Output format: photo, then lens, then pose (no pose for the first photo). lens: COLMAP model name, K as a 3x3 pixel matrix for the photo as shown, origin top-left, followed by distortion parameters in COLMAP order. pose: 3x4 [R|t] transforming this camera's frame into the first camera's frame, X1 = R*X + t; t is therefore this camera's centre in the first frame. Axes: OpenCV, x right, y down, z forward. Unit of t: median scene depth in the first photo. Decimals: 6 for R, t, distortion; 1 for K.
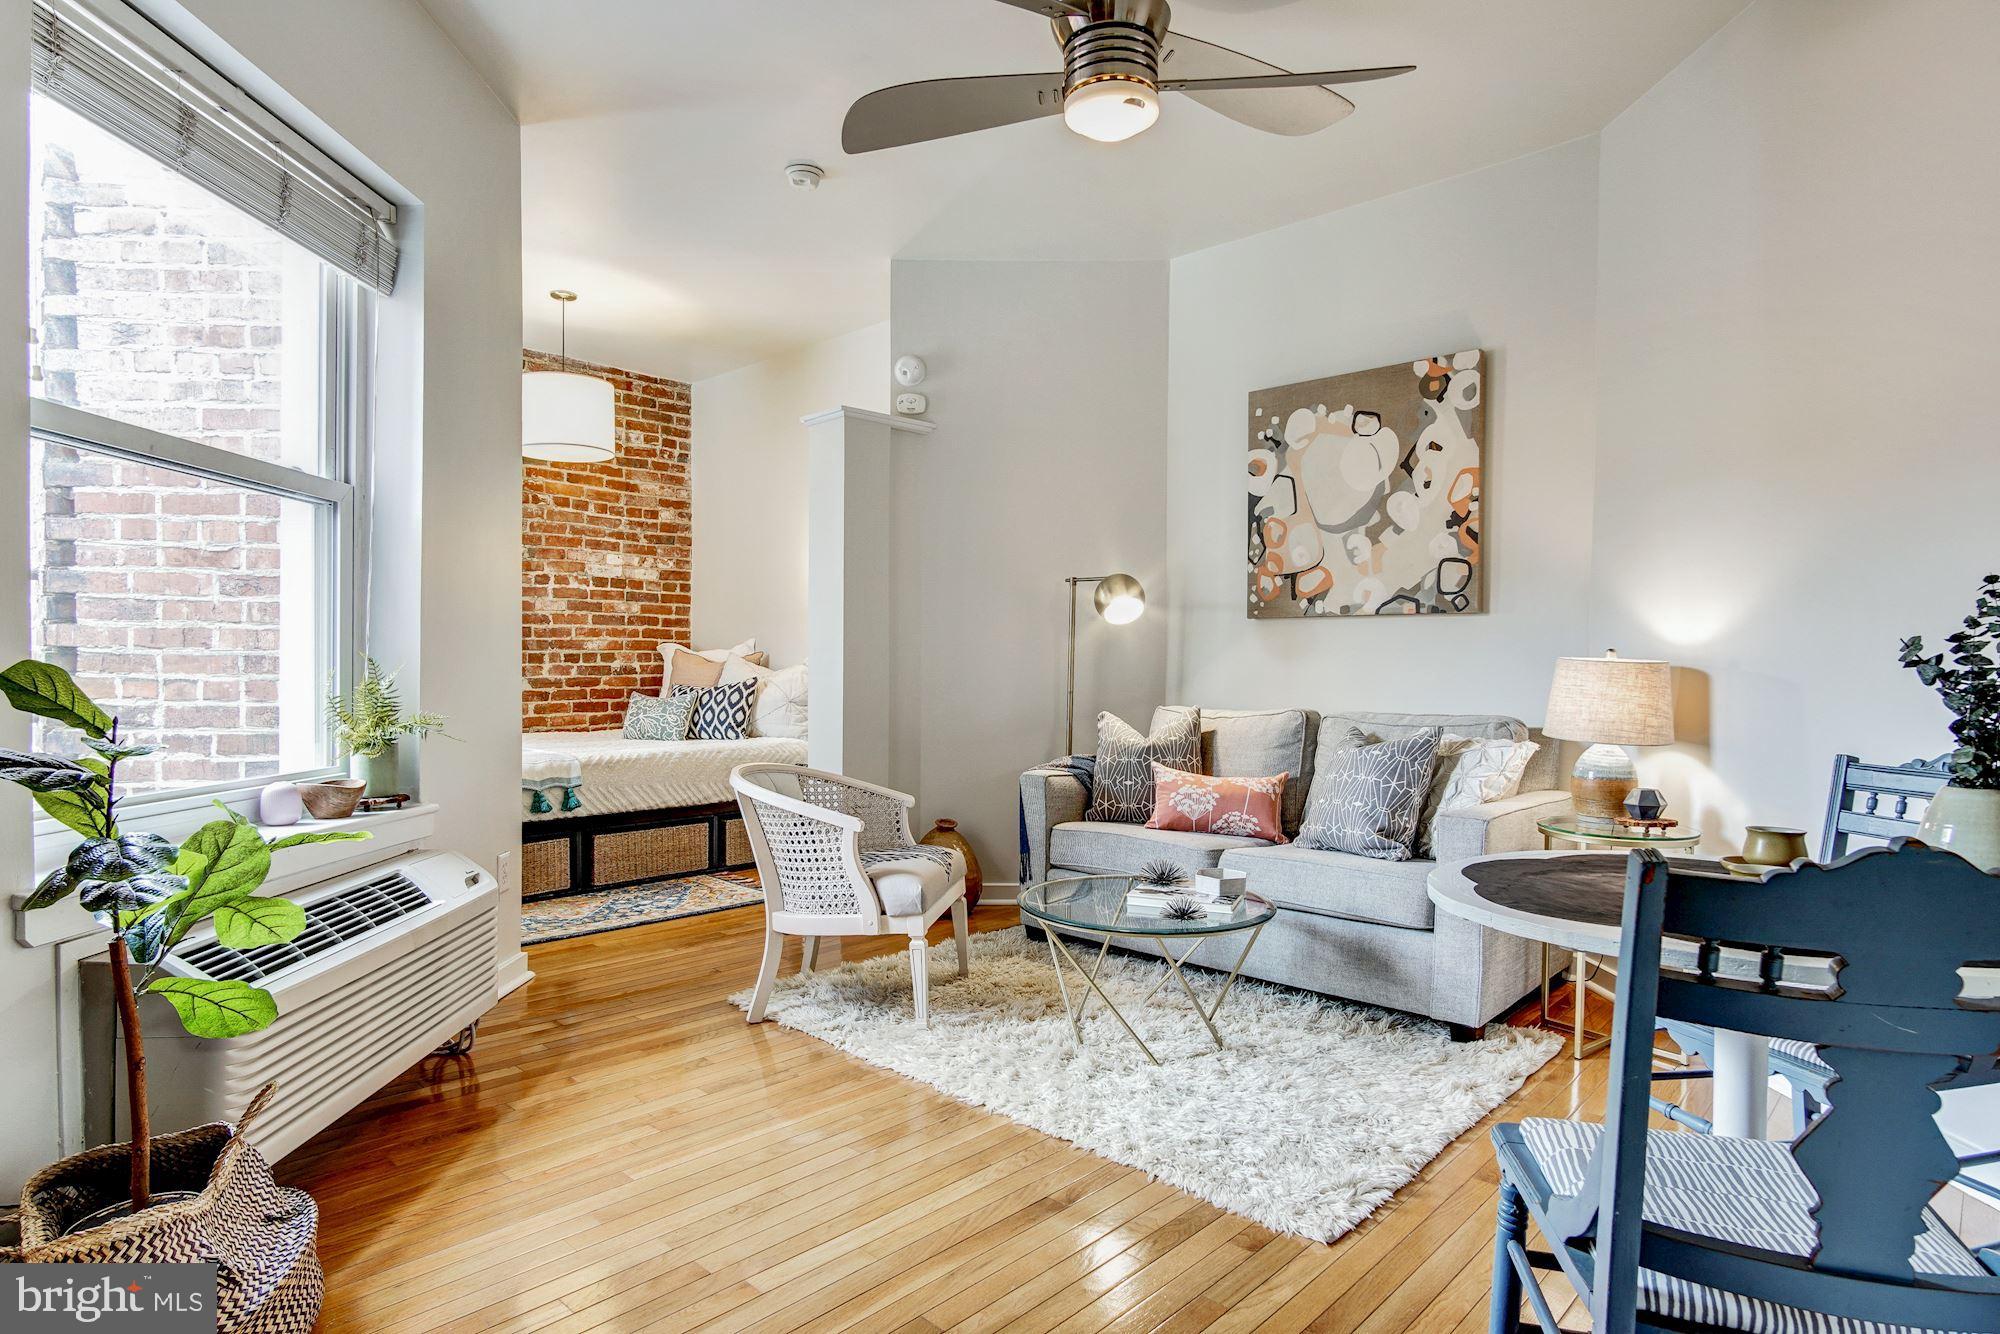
lens RADIAL K [[1083.5, 0, 1010.4], [0, 1083.5, 683.2], [0, 0, 1]] dist [-0.025599, 0.008229]
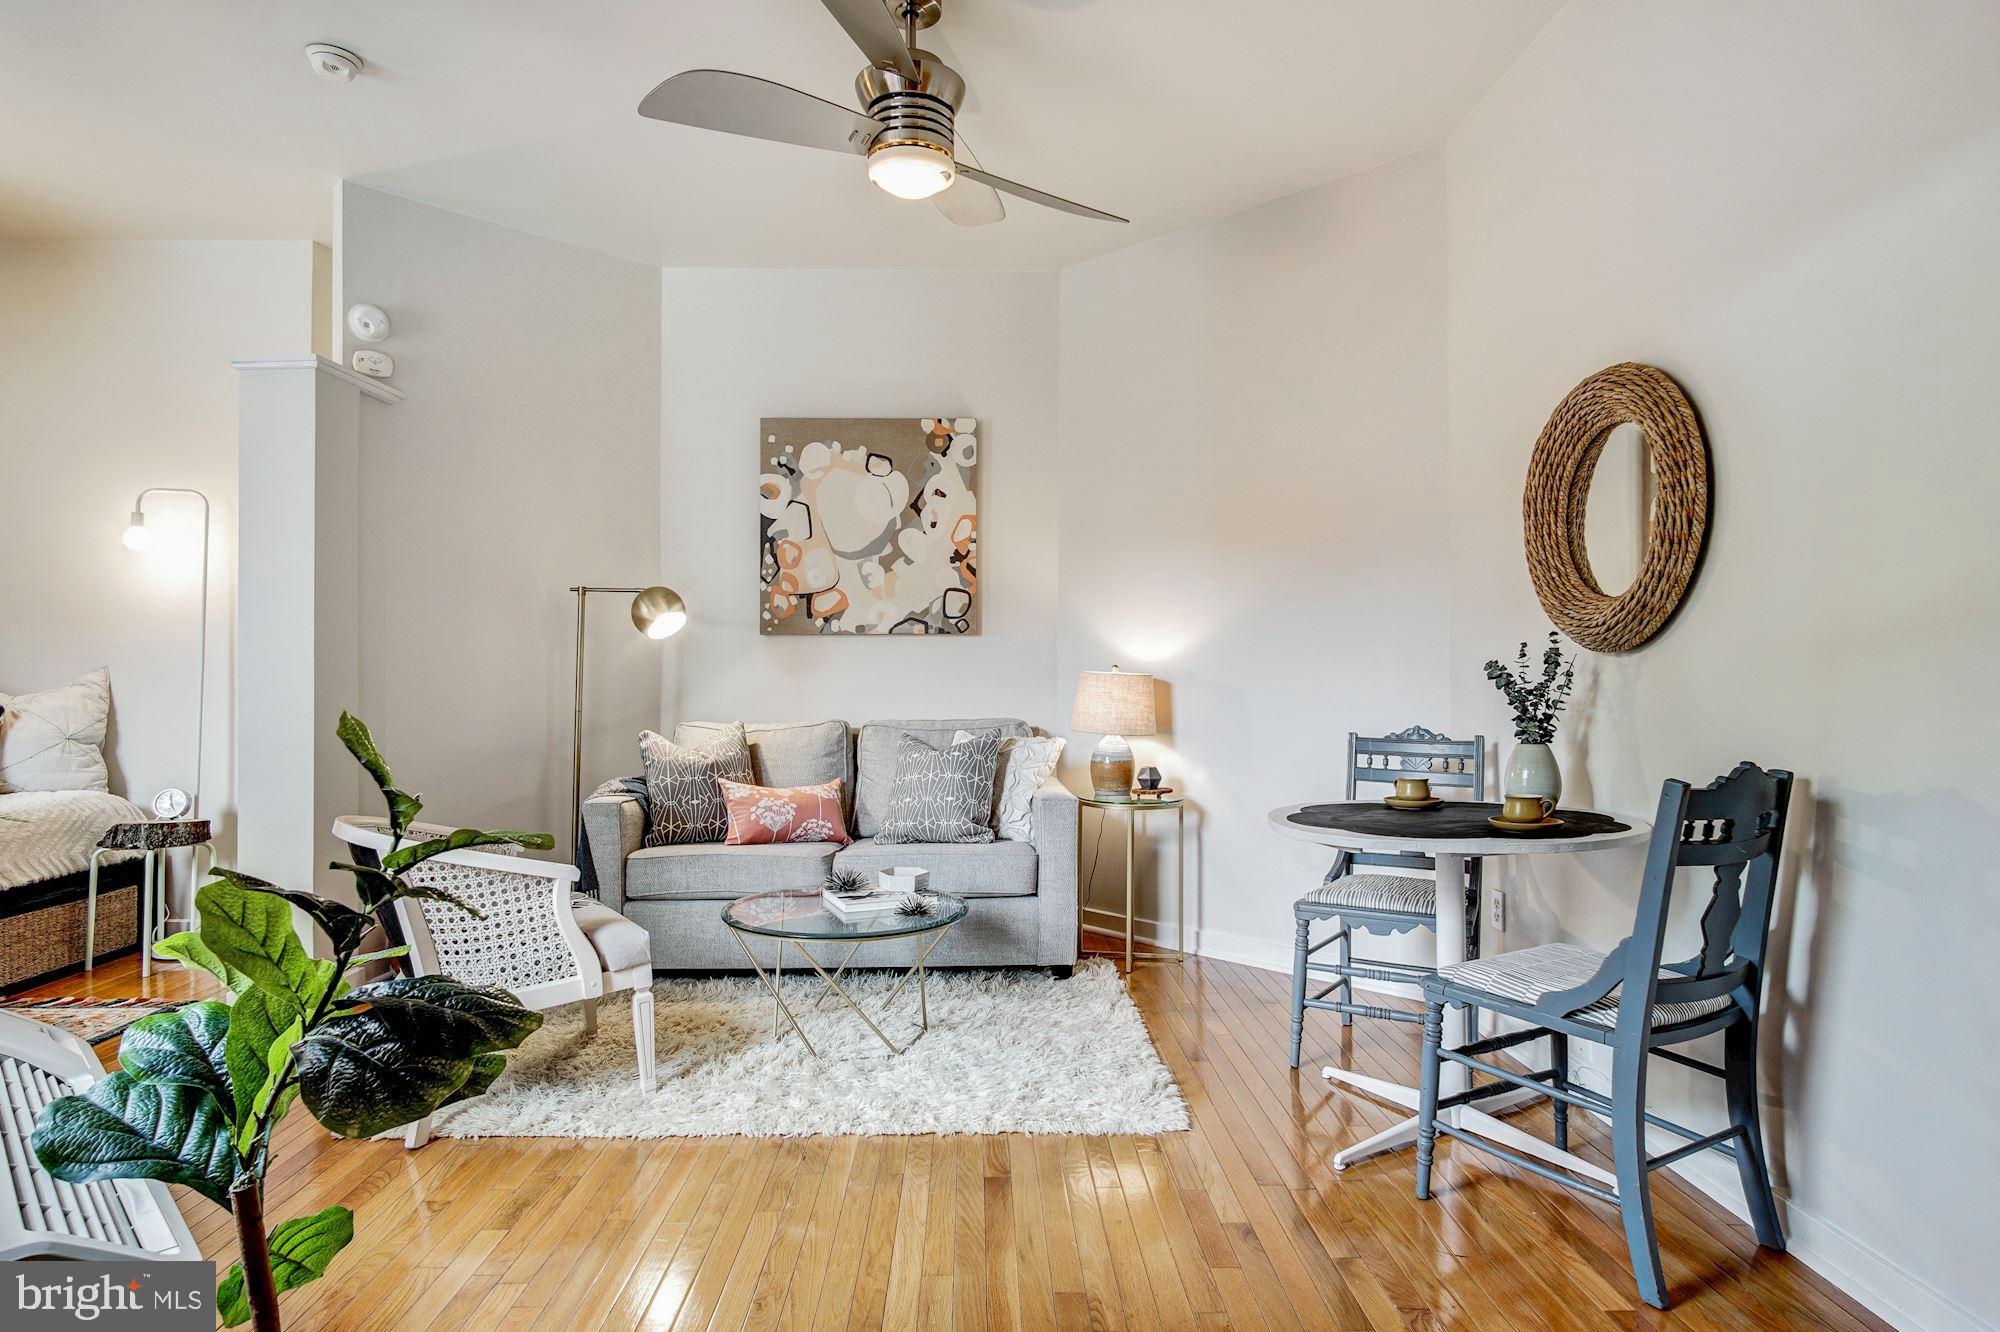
lens RADIAL K [[1083.5, 0, 993.0], [0, 1083.5, 667.4], [0, 0, 1]] dist [-0.025599, 0.008229]
pose [[0.705284, -0.005098, 0.708907, -0.362862], [0.020420, 0.999705, -0.013127, -0.010172], [-0.708631, 0.023734, 0.705180, 0.110212]]
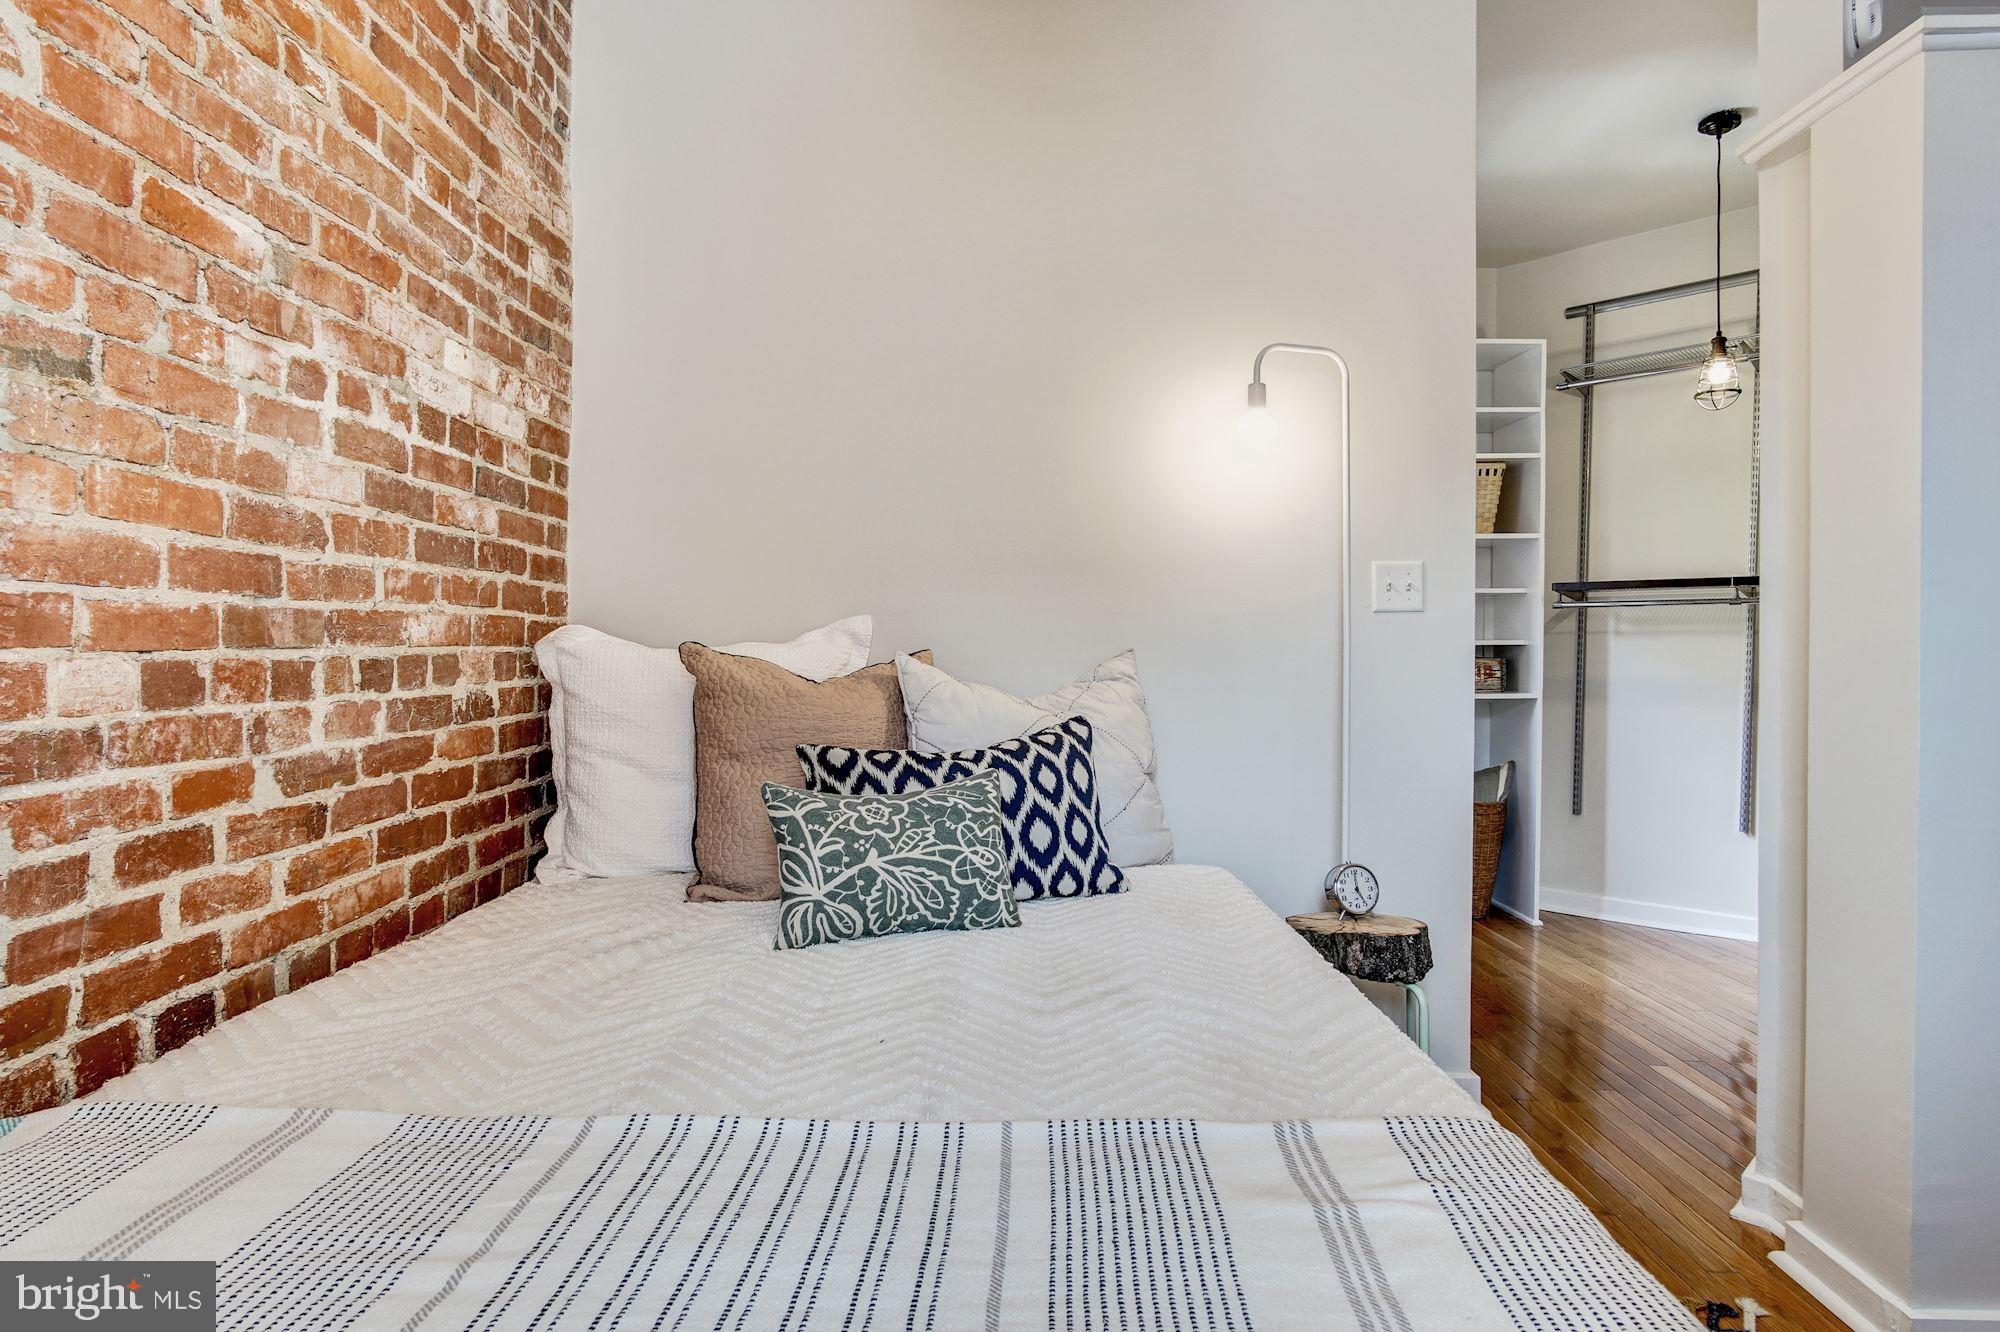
lens RADIAL K [[1083.5, 0, 985.6], [0, 1083.5, 658.8], [0, 0, 1]] dist [-0.025599, 0.008229]
pose [[0.734148, -0.011072, 0.678899, -0.700306], [0.016068, 0.999870, -0.001070, -0.035767], [-0.678799, 0.011694, 0.734231, 0.992821]]
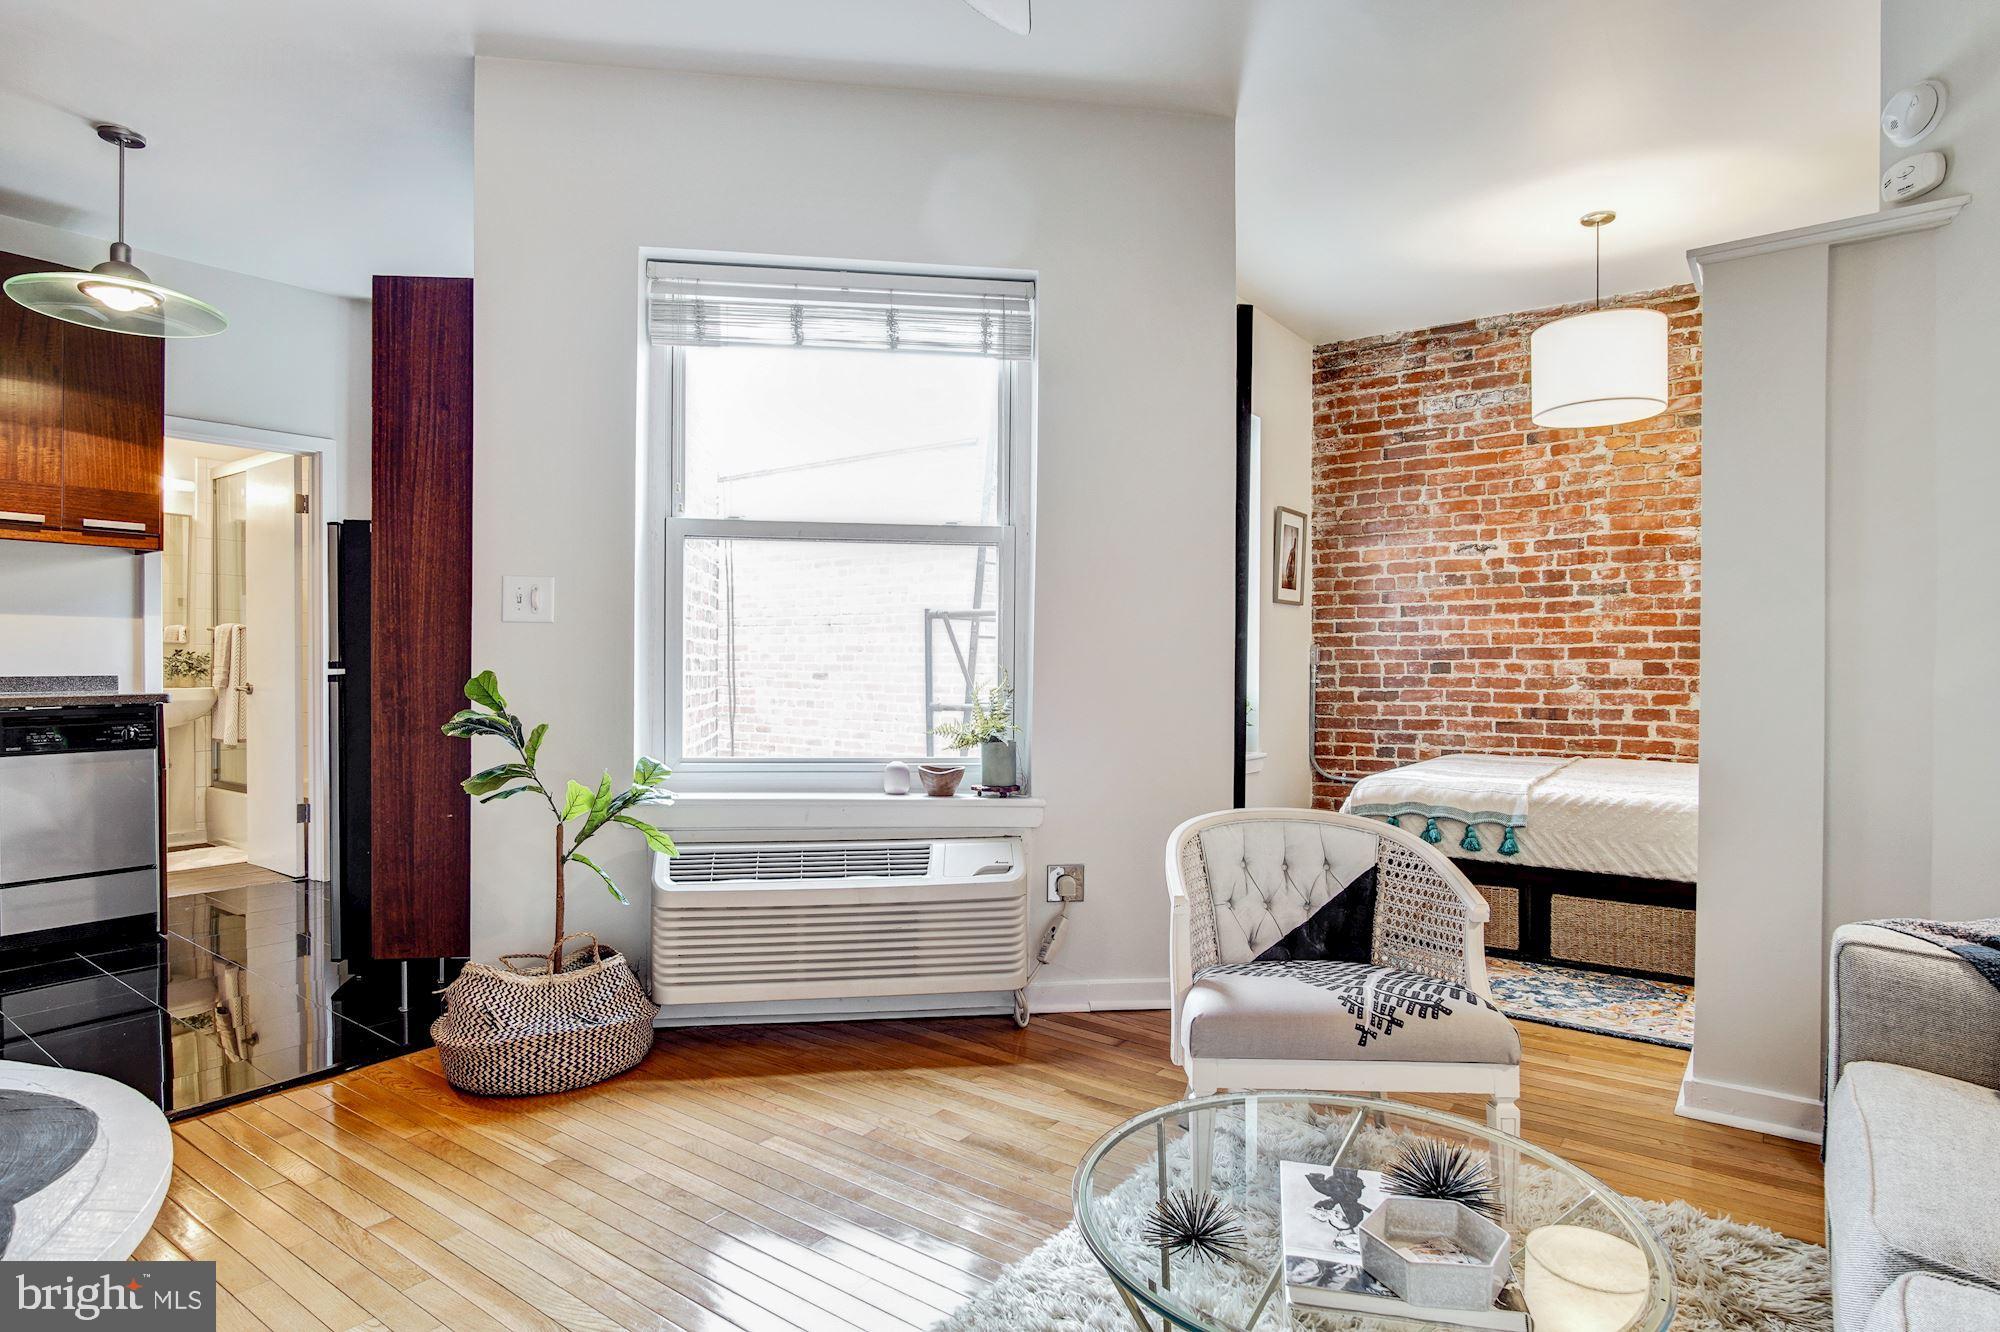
lens RADIAL K [[1083.5, 0, 983.9], [0, 1083.5, 669.2], [0, 0, 1]] dist [-0.025599, 0.008229]
pose [[0.112132, 0.003688, -0.993686, 0.392466], [-0.024407, 0.999702, 0.000956, -0.015737], [0.993393, 0.024146, 0.112189, 0.547775]]
